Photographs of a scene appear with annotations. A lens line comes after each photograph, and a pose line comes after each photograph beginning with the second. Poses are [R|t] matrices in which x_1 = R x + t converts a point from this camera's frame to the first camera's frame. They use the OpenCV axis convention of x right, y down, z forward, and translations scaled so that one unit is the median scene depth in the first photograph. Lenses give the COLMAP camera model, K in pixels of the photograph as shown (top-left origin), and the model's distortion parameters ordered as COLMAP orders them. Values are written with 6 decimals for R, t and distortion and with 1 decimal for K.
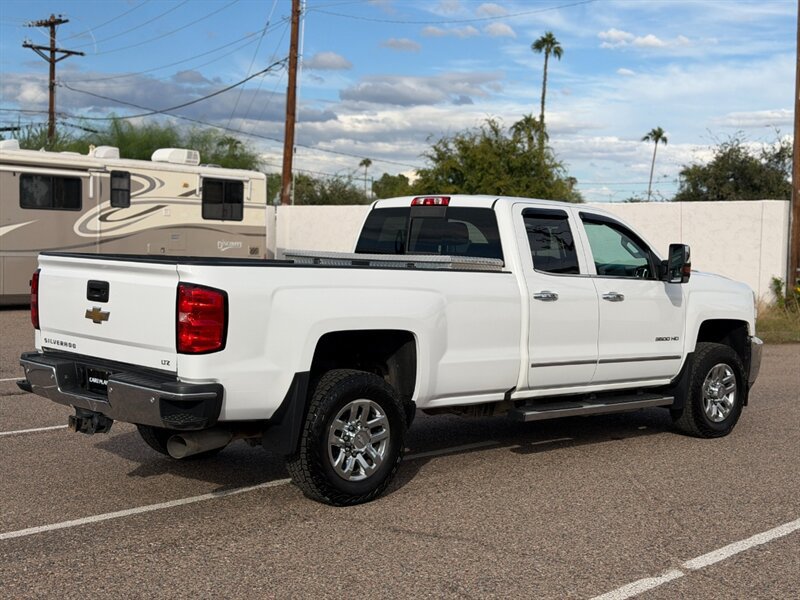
lens RADIAL K [[1108.9, 0, 400.0], [0, 1108.9, 300.0], [0, 0, 1]] dist [0.196102, -0.425643]
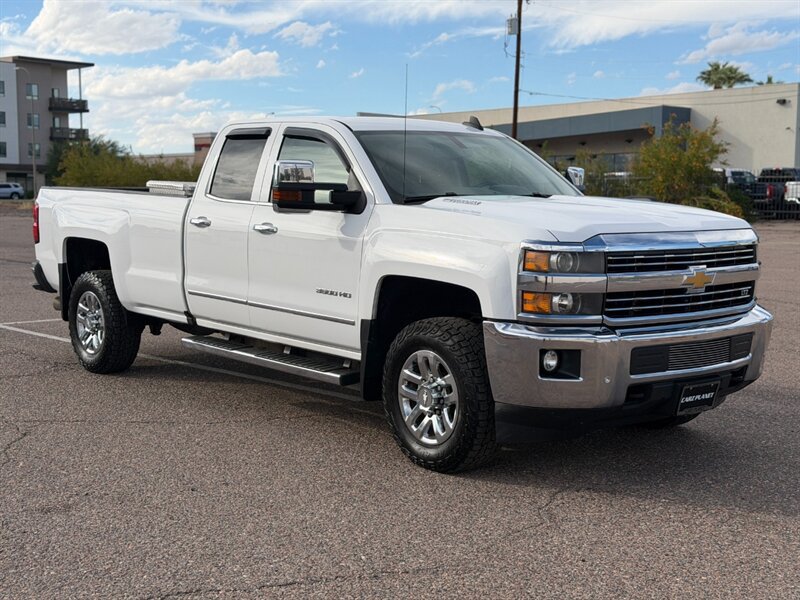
lens RADIAL K [[1108.9, 0, 400.0], [0, 1108.9, 300.0], [0, 0, 1]] dist [0.196102, -0.425643]
pose [[-0.055628, 0.071415, -0.995894, 0.947014], [-0.063911, 0.995139, 0.074930, -0.017274], [0.996404, 0.067817, -0.050793, 1.076178]]
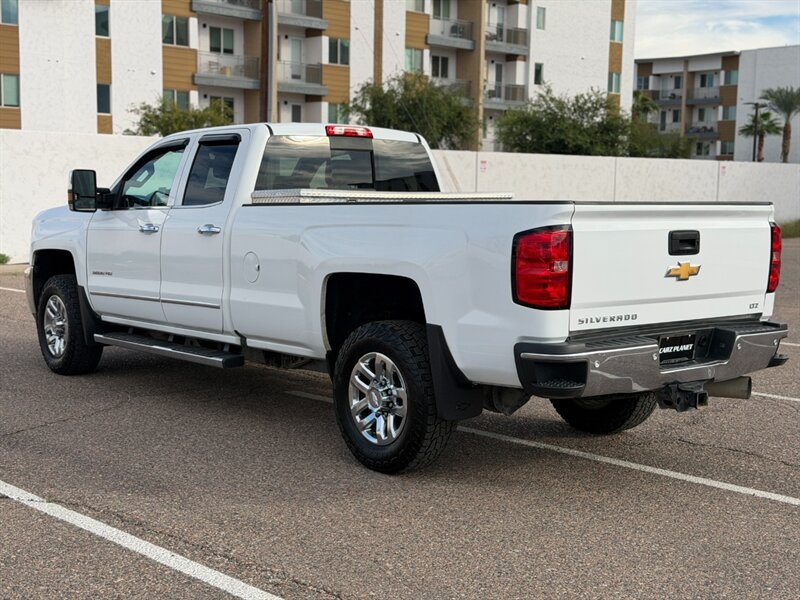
lens RADIAL K [[1108.9, 0, 400.0], [0, 1108.9, 300.0], [0, 0, 1]] dist [0.196102, -0.425643]
pose [[0.059673, -0.121532, 0.990792, -0.829504], [0.045278, 0.991869, 0.118937, -0.055709], [-0.997191, 0.037764, 0.064690, 0.853081]]
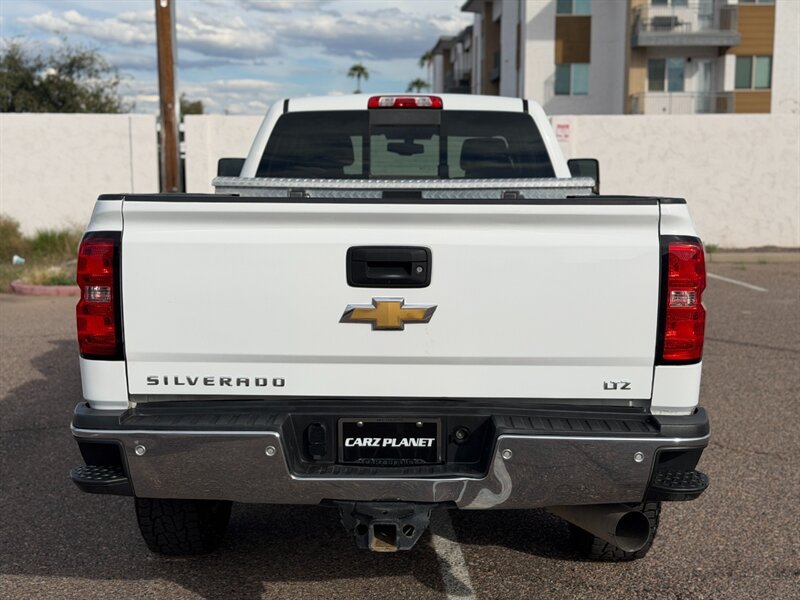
lens RADIAL K [[1108.9, 0, 400.0], [0, 1108.9, 300.0], [0, 0, 1]] dist [0.196102, -0.425643]
pose [[0.701862, -0.106288, 0.704338, -0.454789], [0.055530, 0.993960, 0.094658, -0.029531], [-0.710145, -0.027325, 0.703525, 0.473444]]
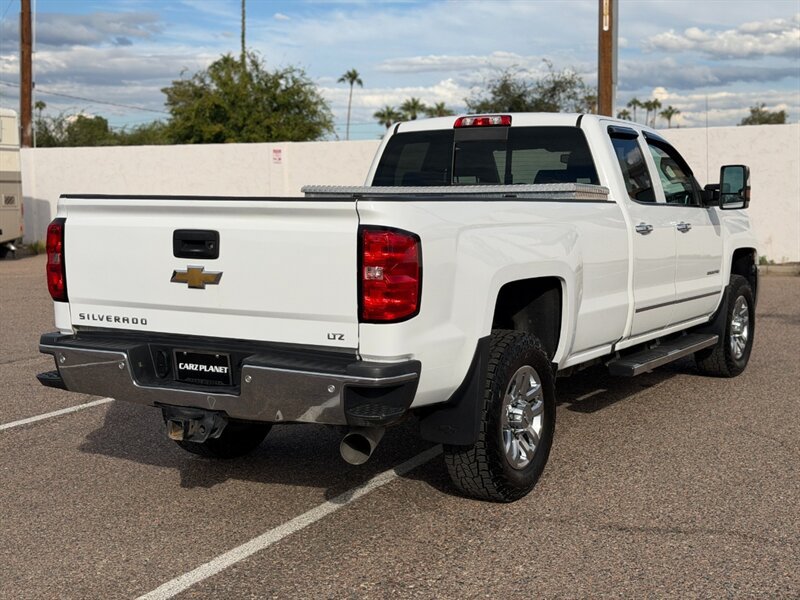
lens RADIAL K [[1108.9, 0, 400.0], [0, 1108.9, 300.0], [0, 0, 1]] dist [0.196102, -0.425643]
pose [[0.960514, -0.058913, 0.271924, -0.250241], [0.045459, 0.997422, 0.055521, -0.004376], [-0.274493, -0.040967, 0.960716, 0.198430]]
